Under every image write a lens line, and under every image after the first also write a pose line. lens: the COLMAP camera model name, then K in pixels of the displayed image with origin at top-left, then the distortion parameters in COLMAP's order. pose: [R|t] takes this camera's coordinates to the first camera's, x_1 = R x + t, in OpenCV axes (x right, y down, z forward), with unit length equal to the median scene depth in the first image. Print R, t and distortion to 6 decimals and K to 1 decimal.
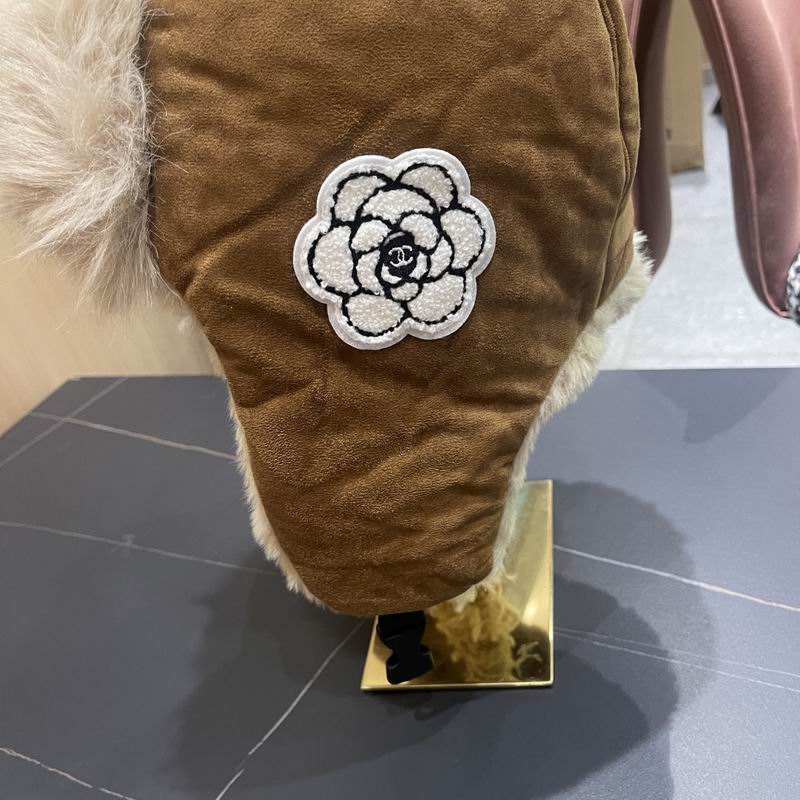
lens RADIAL K [[838.6, 0, 405.2], [0, 838.6, 410.5], [0, 0, 1]] dist [0.019806, 0.000000]
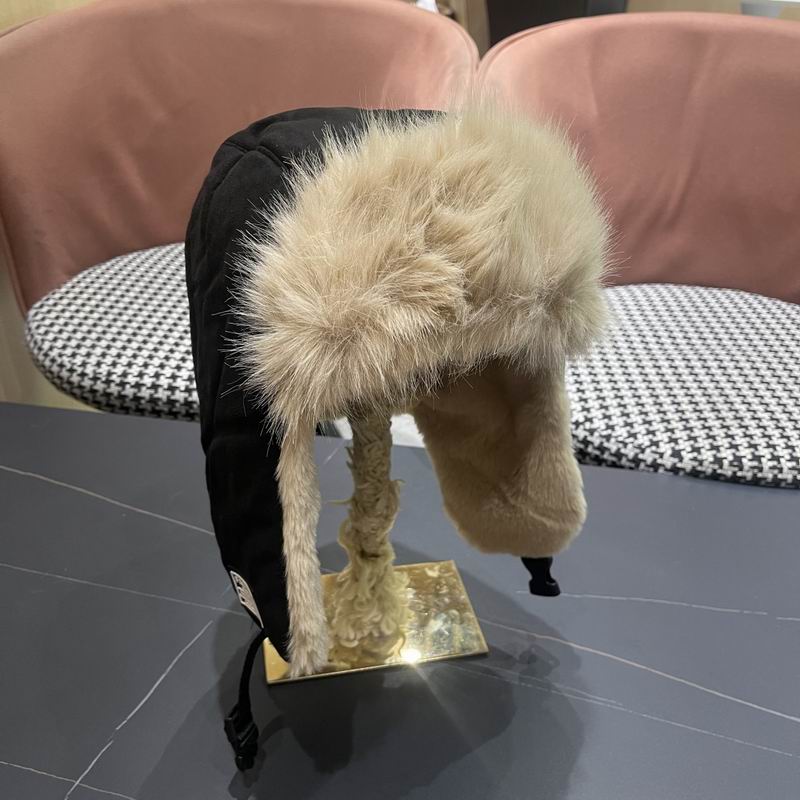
lens RADIAL K [[838.6, 0, 405.4], [0, 838.6, 410.5], [0, 0, 1]] dist [0.019806, 0.000000]
pose [[0.942709, 0.113822, 0.313598, -0.140559], [-0.103686, 0.993409, -0.048870, -0.037260], [-0.317094, 0.013555, 0.948297, -0.231148]]
